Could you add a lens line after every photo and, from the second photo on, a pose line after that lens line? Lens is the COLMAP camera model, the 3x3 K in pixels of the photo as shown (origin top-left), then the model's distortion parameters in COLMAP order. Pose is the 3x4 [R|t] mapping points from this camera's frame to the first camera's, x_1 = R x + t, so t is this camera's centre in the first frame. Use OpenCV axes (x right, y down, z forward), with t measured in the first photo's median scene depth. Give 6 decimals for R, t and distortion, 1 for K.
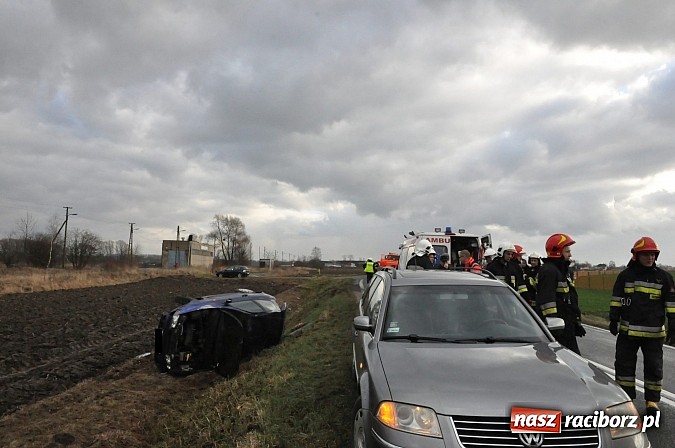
lens RADIAL K [[461.3, 0, 339.2], [0, 461.3, 224.2], [0, 0, 1]] dist [-0.125438, 0.092400]
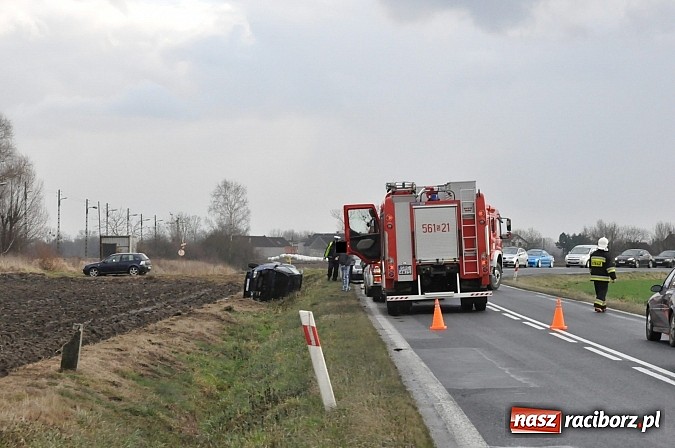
lens RADIAL K [[2124.8, 0, 337.5], [0, 2124.8, 224.0], [0, 0, 1]] dist [0.010940, 0.084435]
pose [[0.999861, -0.014291, 0.008565, -0.059398], [0.013613, 0.997124, 0.074556, -0.538340], [-0.009605, -0.074429, 0.997180, -6.404291]]
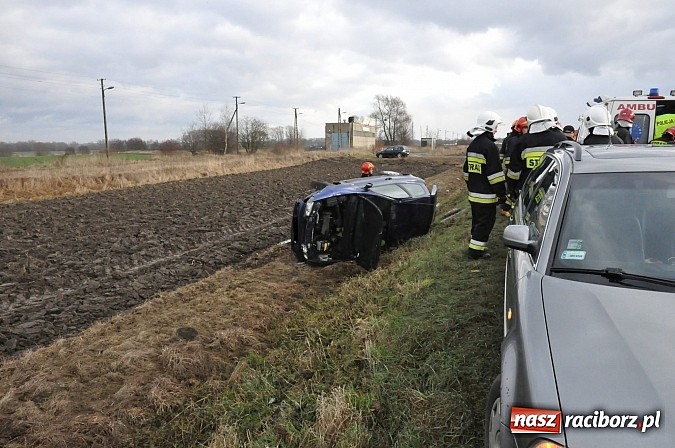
lens RADIAL K [[461.3, 0, 339.2], [0, 461.3, 224.2], [0, 0, 1]] dist [-0.125438, 0.092400]
pose [[0.939257, 0.029752, -0.341923, 0.011085], [0.059441, 0.967080, 0.247433, 0.013365], [0.338028, -0.252727, 0.906568, 0.128379]]
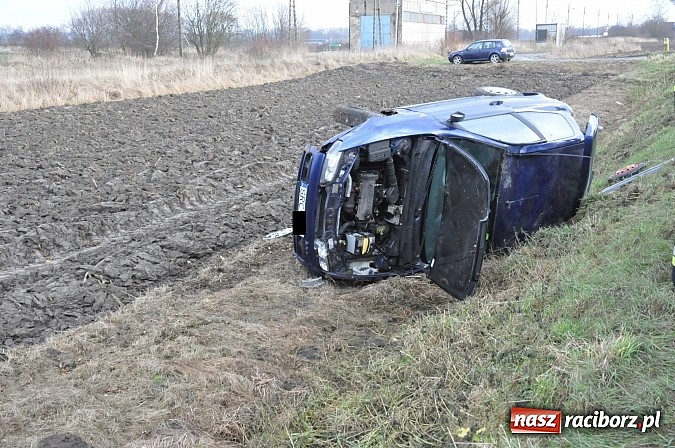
lens RADIAL K [[866.3, 0, 340.0], [0, 866.3, 223.1], [0, 0, 1]] dist [0.077739, 0.070447]
pose [[0.925449, 0.046952, -0.375951, -0.030604], [0.065137, 0.957799, 0.279961, 0.026216], [0.373230, -0.283578, 0.883336, 0.193474]]
